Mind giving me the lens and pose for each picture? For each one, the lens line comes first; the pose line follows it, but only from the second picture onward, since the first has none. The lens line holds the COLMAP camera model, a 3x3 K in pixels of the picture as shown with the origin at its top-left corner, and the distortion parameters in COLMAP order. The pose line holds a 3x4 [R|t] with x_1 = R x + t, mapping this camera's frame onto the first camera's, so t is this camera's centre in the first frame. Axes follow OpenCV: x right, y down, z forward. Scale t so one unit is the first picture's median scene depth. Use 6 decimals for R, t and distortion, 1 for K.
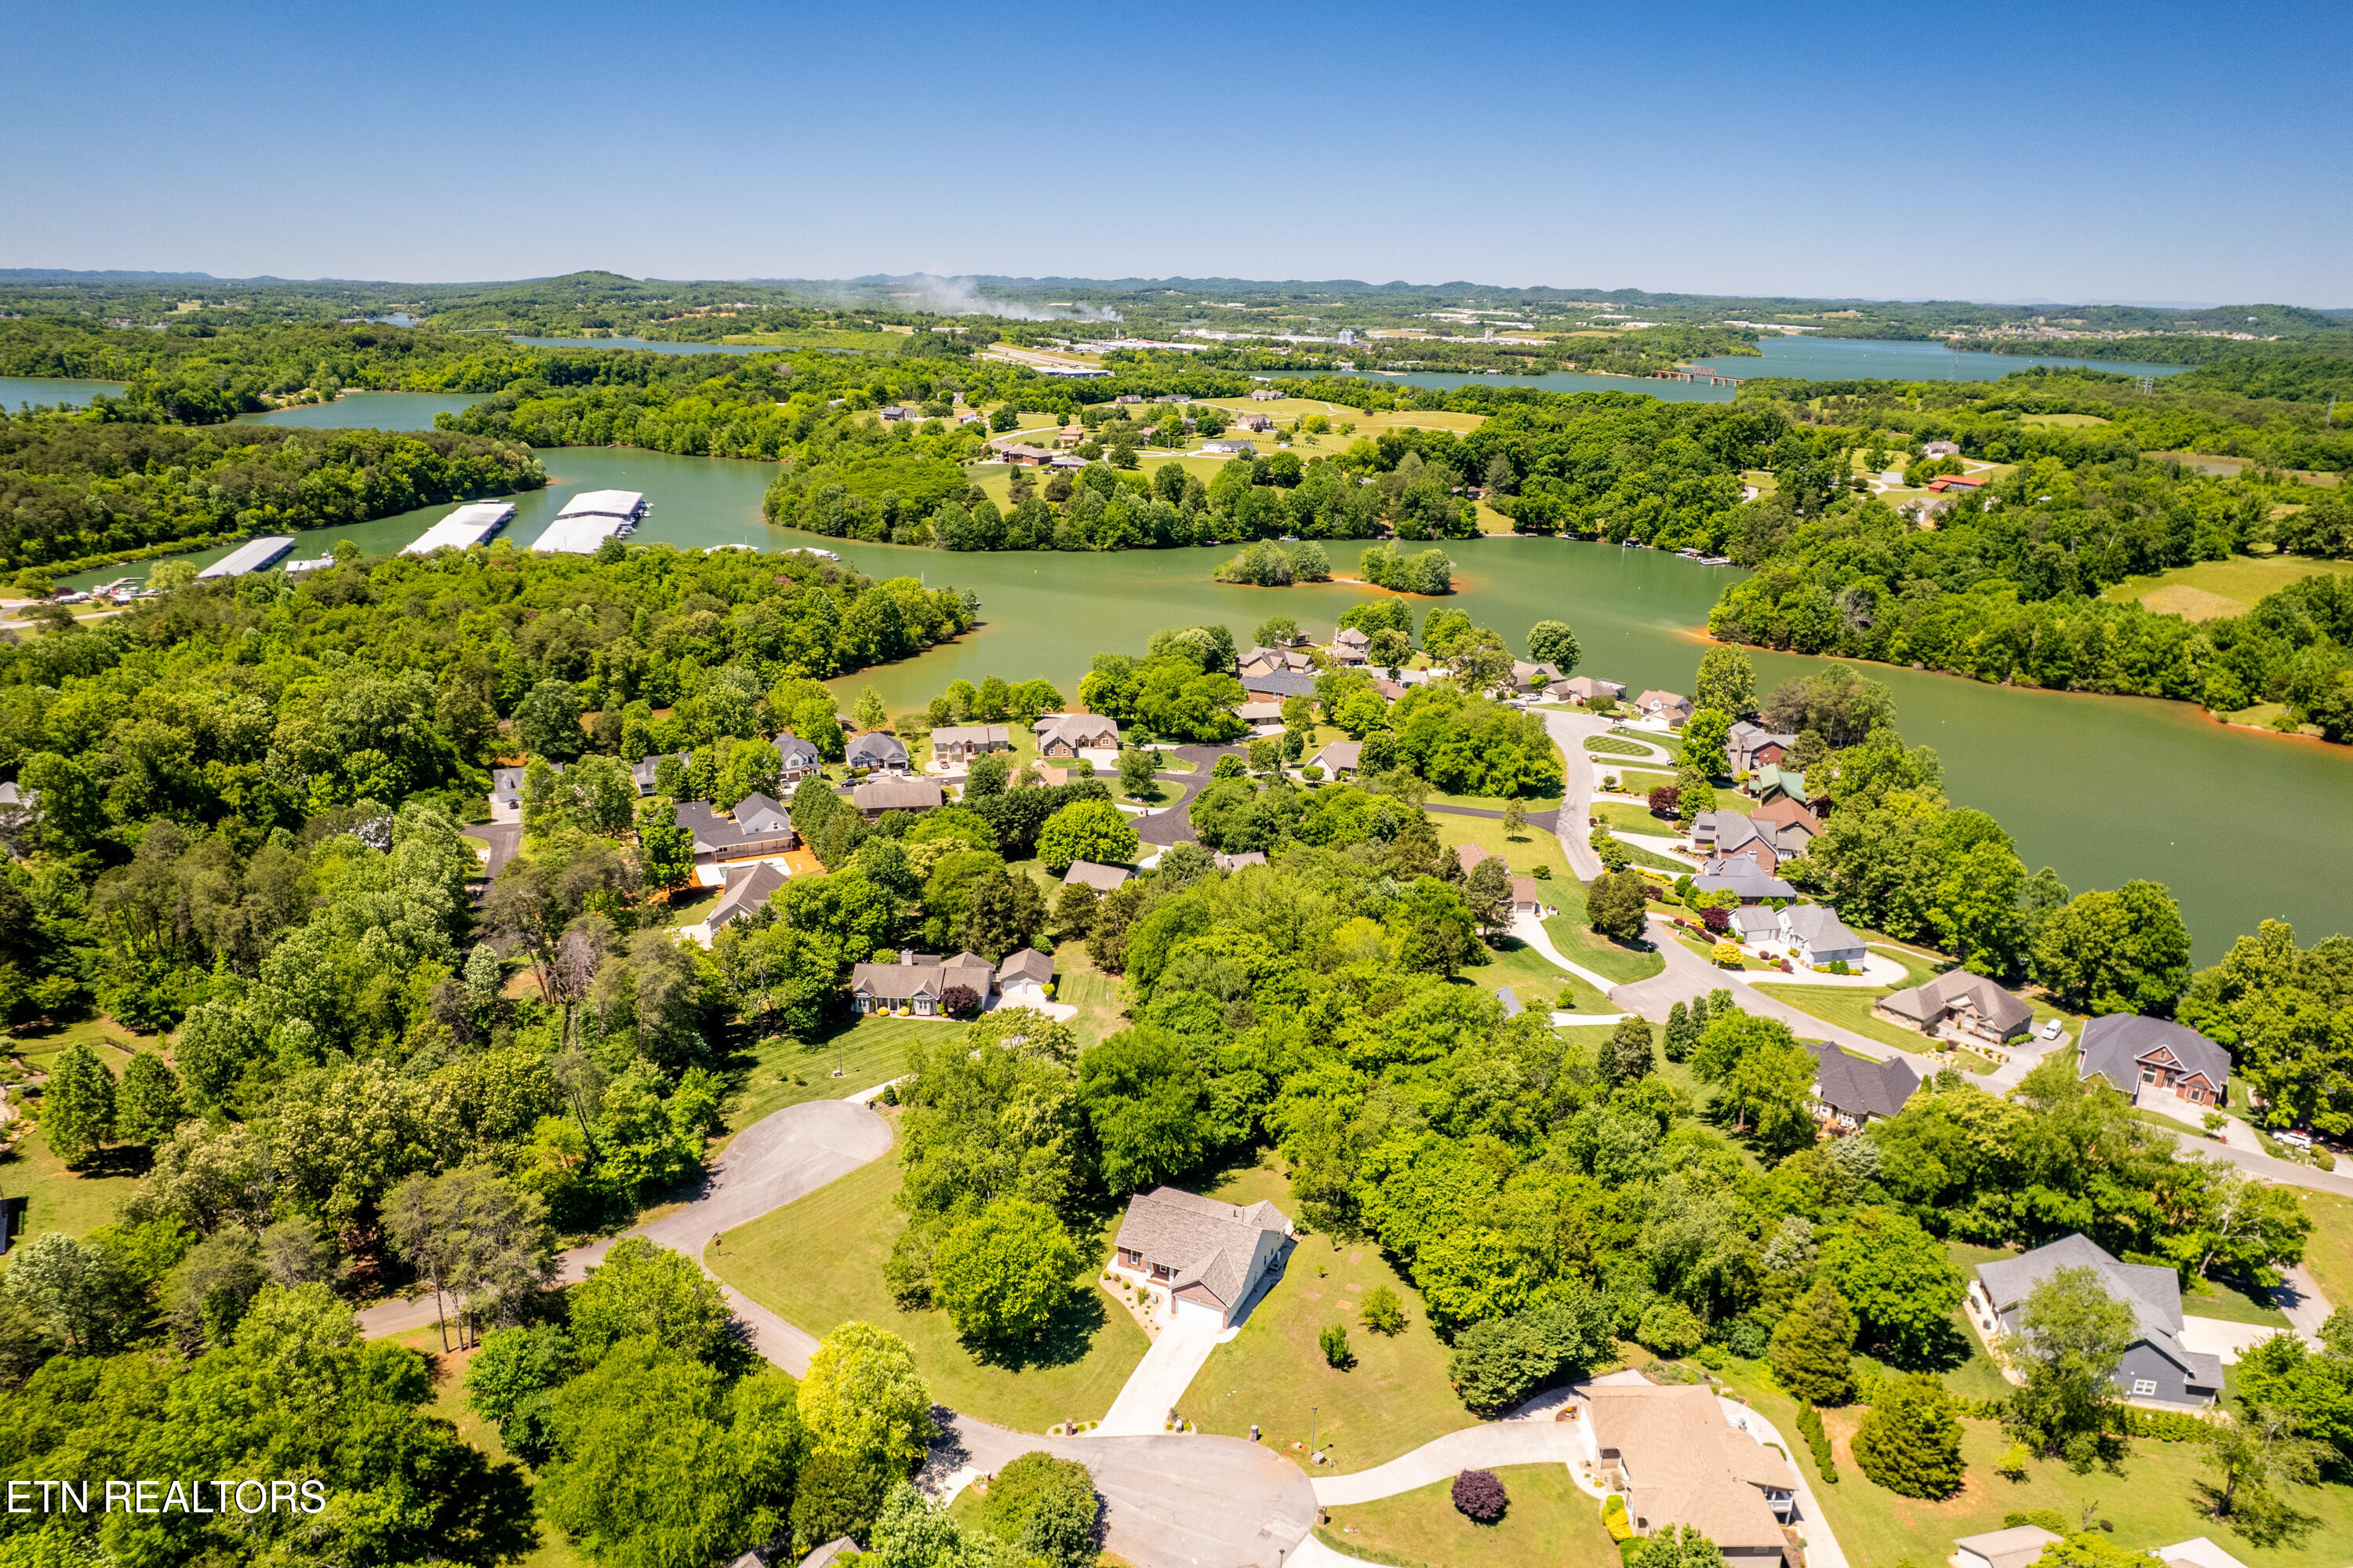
lens RADIAL K [[1573.3, 0, 1176.2], [0, 1573.3, 786.5], [0, 0, 1]] dist [-0.066524, 0.051664]
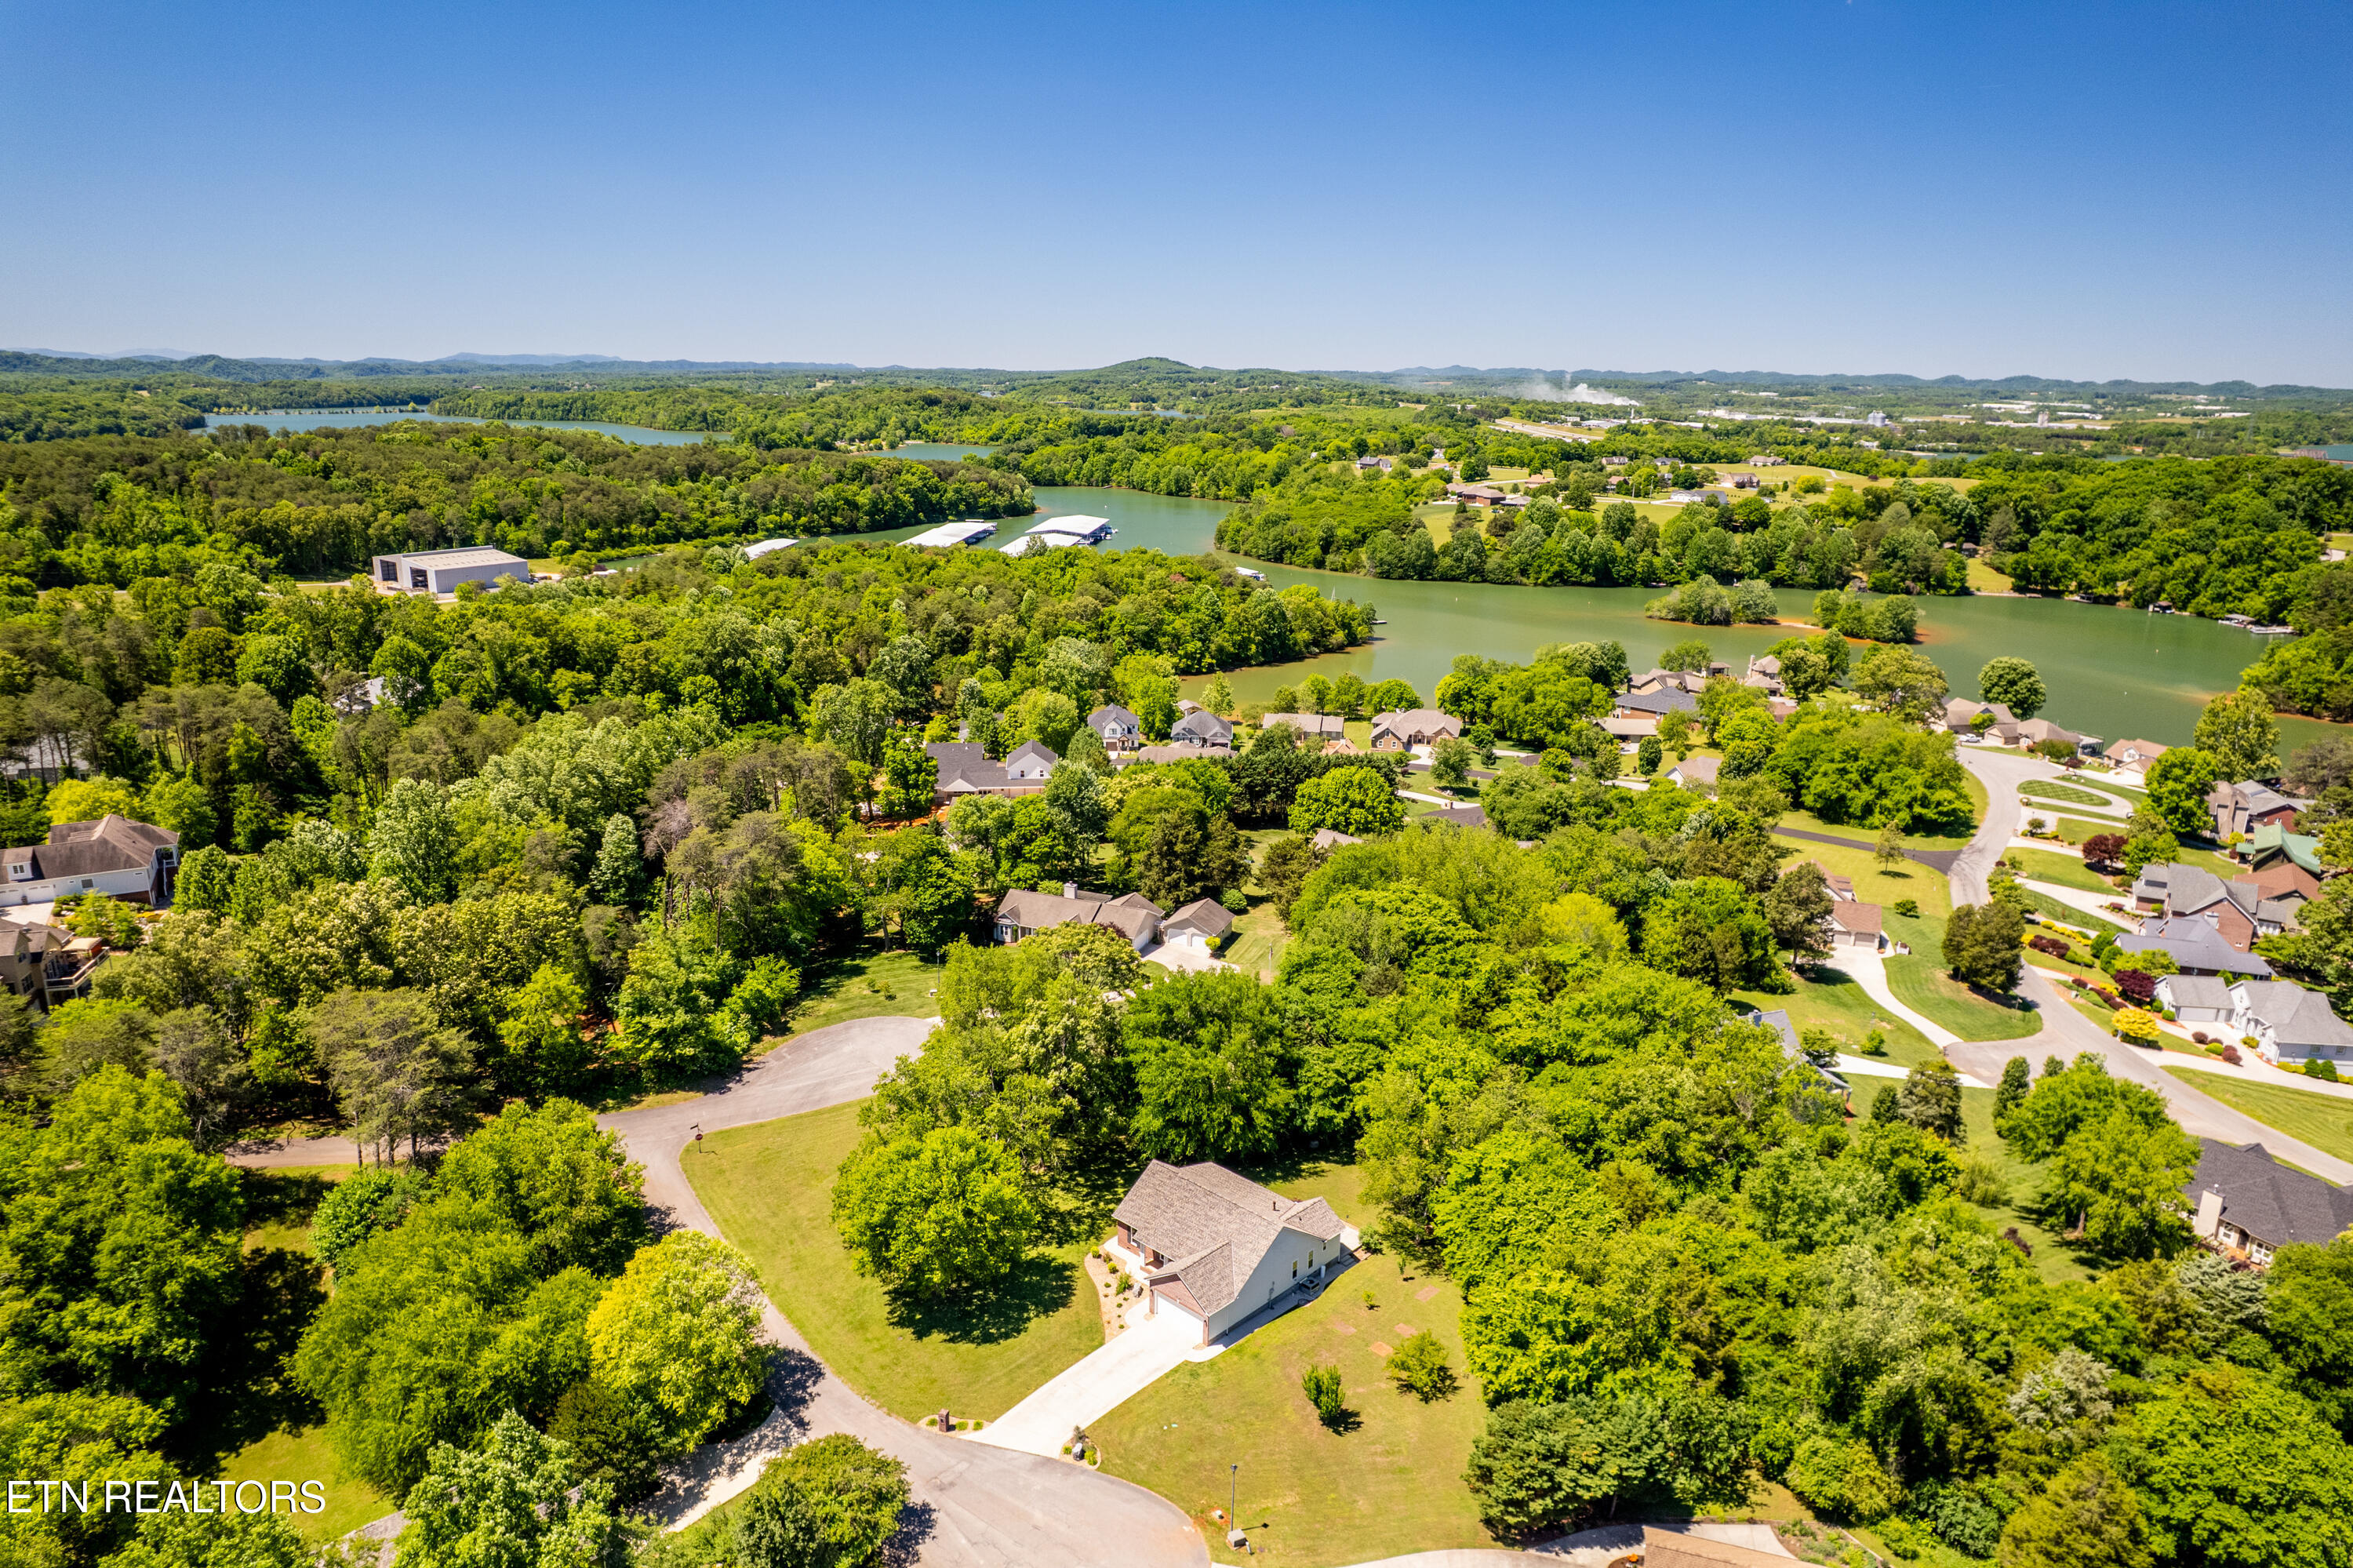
lens RADIAL K [[1512.8, 0, 1176.7], [0, 1512.8, 781.4], [0, 0, 1]] dist [-0.071824, 0.062580]
pose [[0.944529, 0.083573, -0.317617, 0.076171], [-0.099131, 0.994523, -0.033113, 0.034274], [0.313110, 0.062762, 0.947641, 0.098193]]
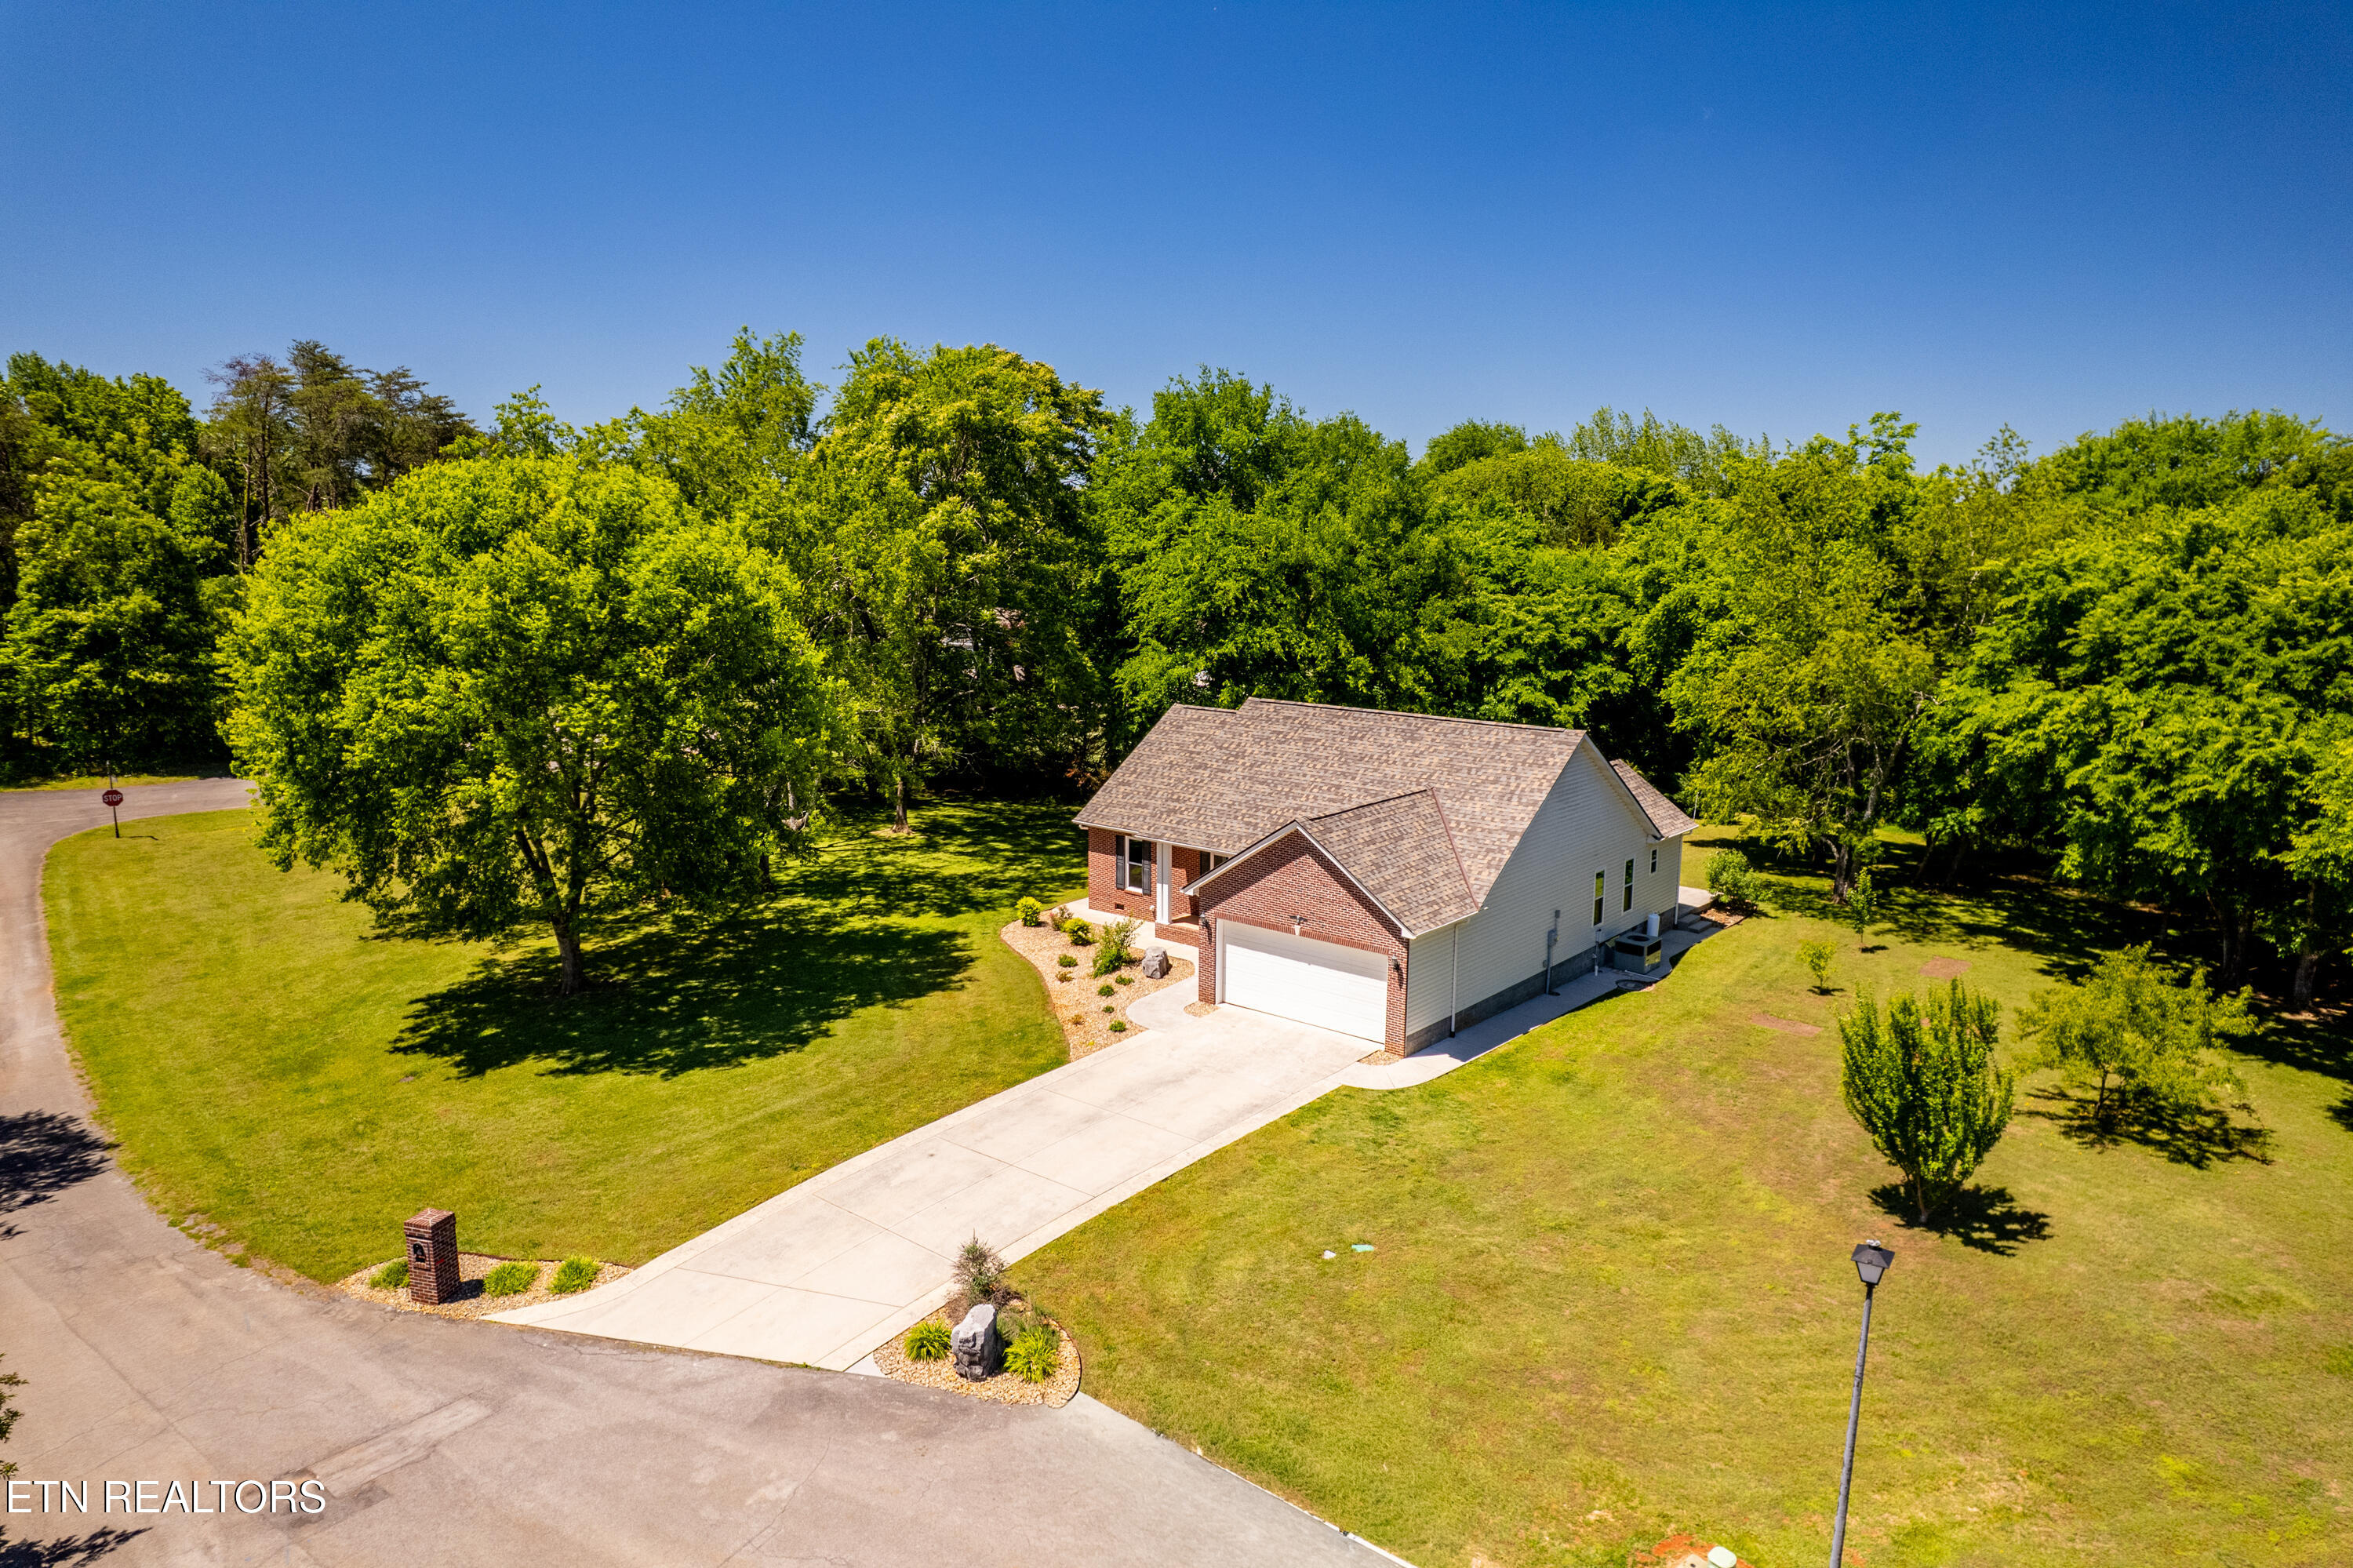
lens RADIAL K [[1512.8, 0, 1176.7], [0, 1512.8, 781.4], [0, 0, 1]] dist [-0.071824, 0.062580]
pose [[0.962617, 0.039503, -0.267972, 0.019783], [-0.077368, 0.988193, -0.132246, 0.114476], [0.259583, 0.148035, 0.954307, 0.259943]]
